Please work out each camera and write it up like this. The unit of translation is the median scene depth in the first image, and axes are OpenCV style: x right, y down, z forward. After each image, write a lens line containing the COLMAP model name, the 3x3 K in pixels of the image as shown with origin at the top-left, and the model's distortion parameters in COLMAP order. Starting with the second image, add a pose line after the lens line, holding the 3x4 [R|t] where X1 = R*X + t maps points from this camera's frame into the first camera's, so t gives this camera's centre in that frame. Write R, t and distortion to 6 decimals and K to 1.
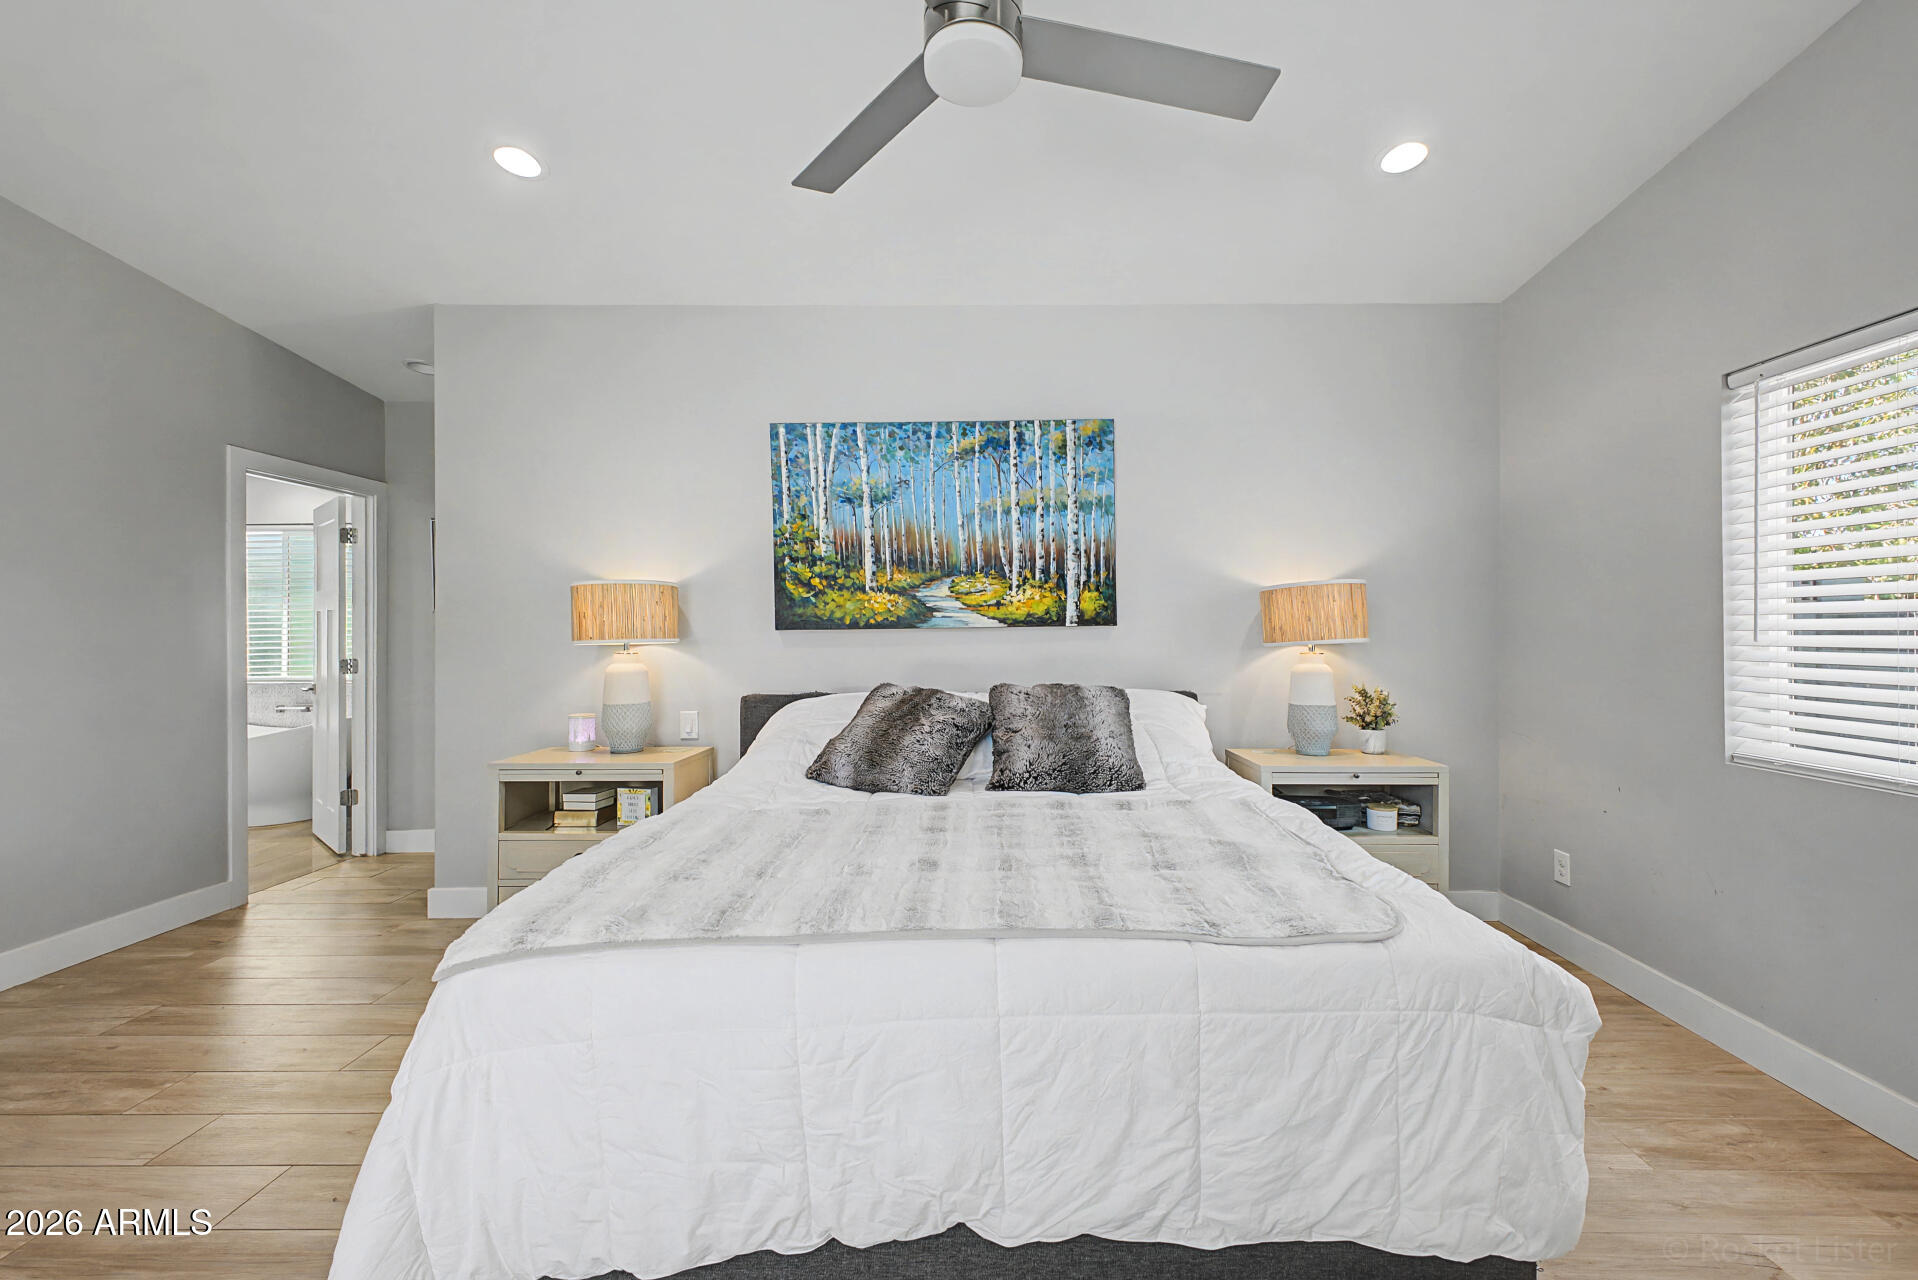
lens RADIAL K [[777.0, 0, 962.0], [0, 777.0, 634.9], [0, 0, 1]] dist [0.012643, -0.001235]
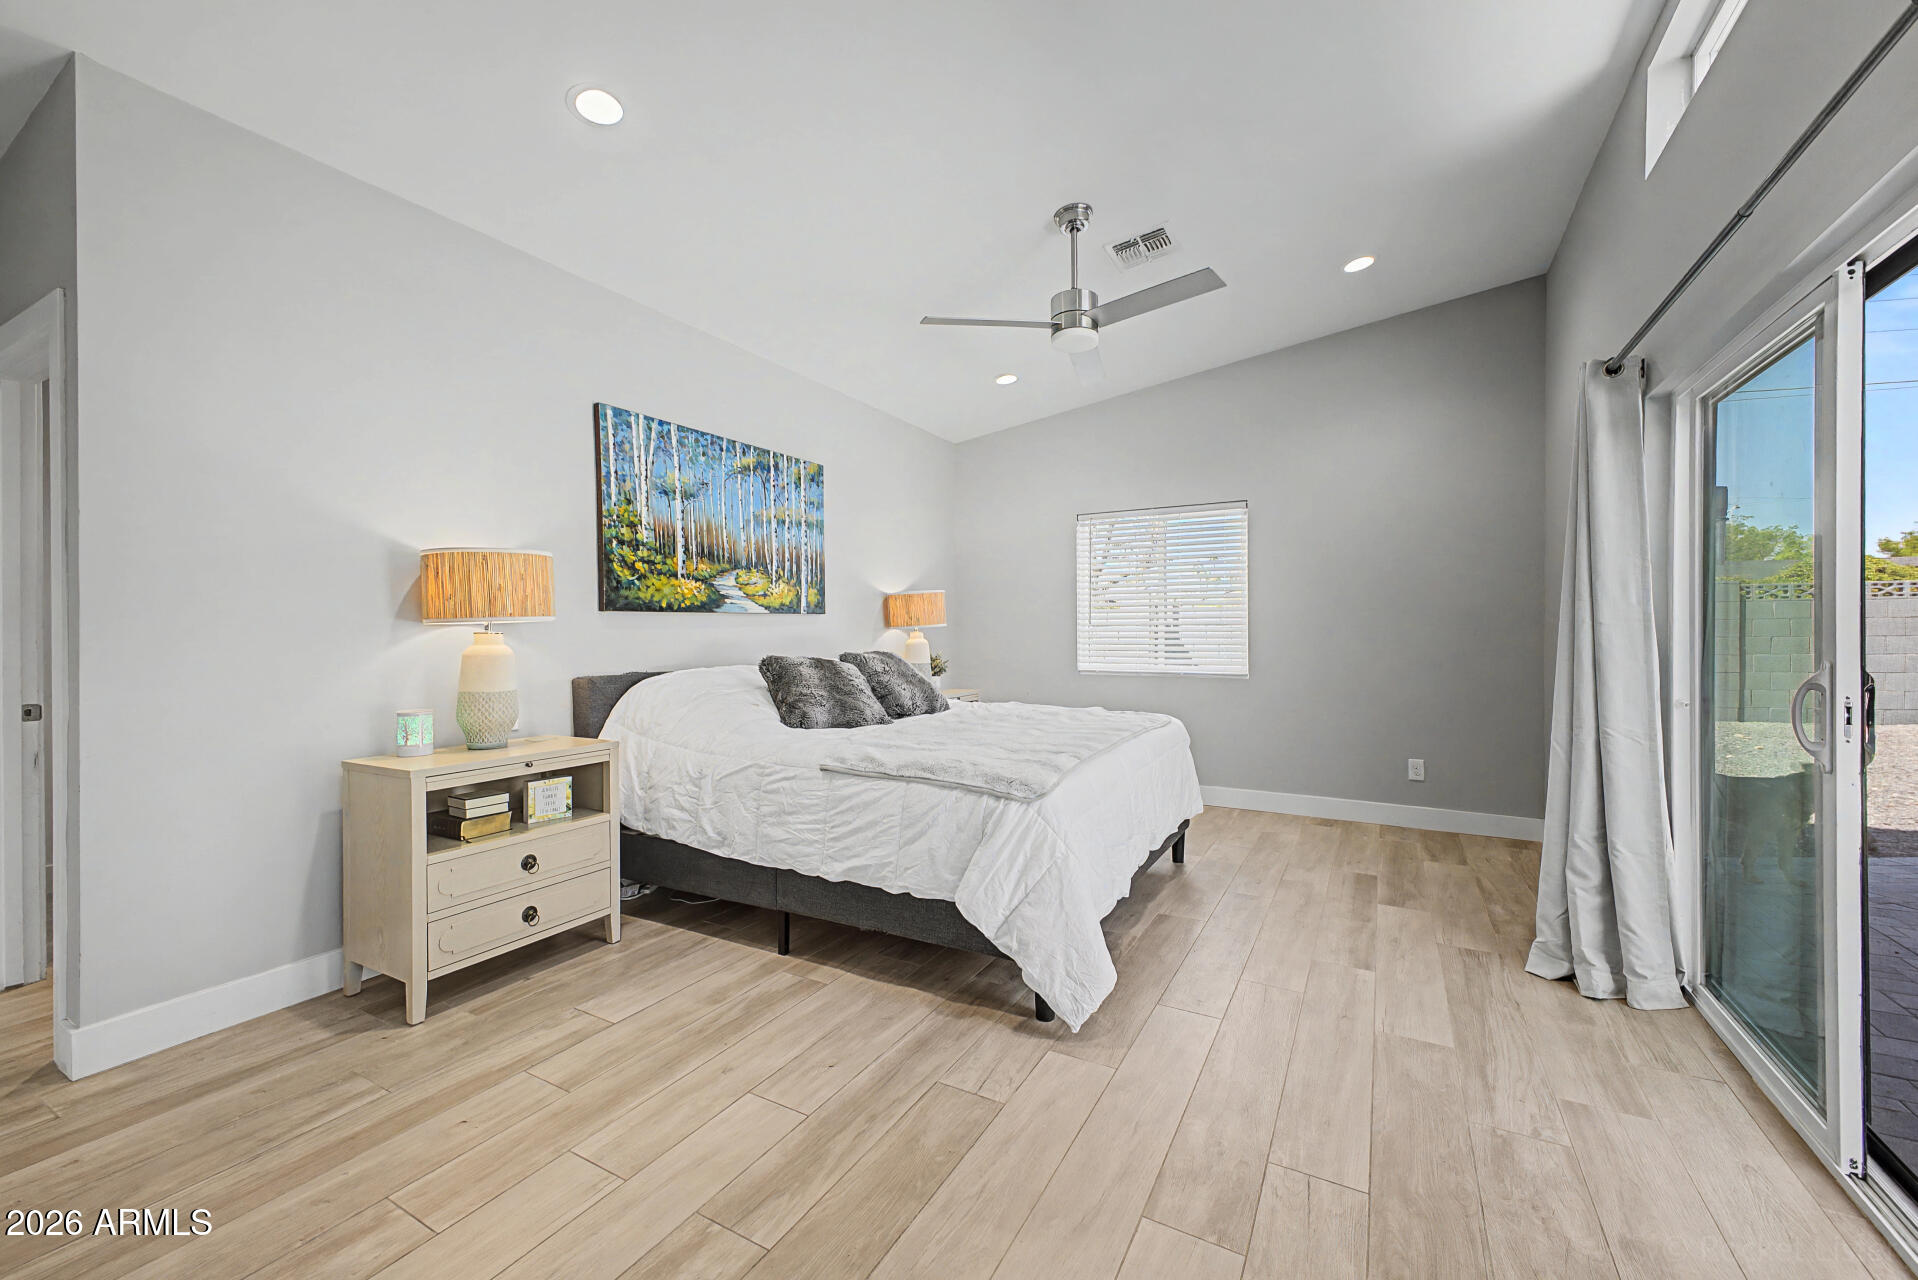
lens RADIAL K [[777.0, 0, 958.5], [0, 777.0, 636.5], [0, 0, 1]] dist [0.012643, -0.001235]
pose [[0.470574, -0.004087, 0.882351, -0.913988], [0.009497, 0.999955, -0.000433, 0.031517], [-0.882309, 0.008584, 0.470591, 0.132871]]
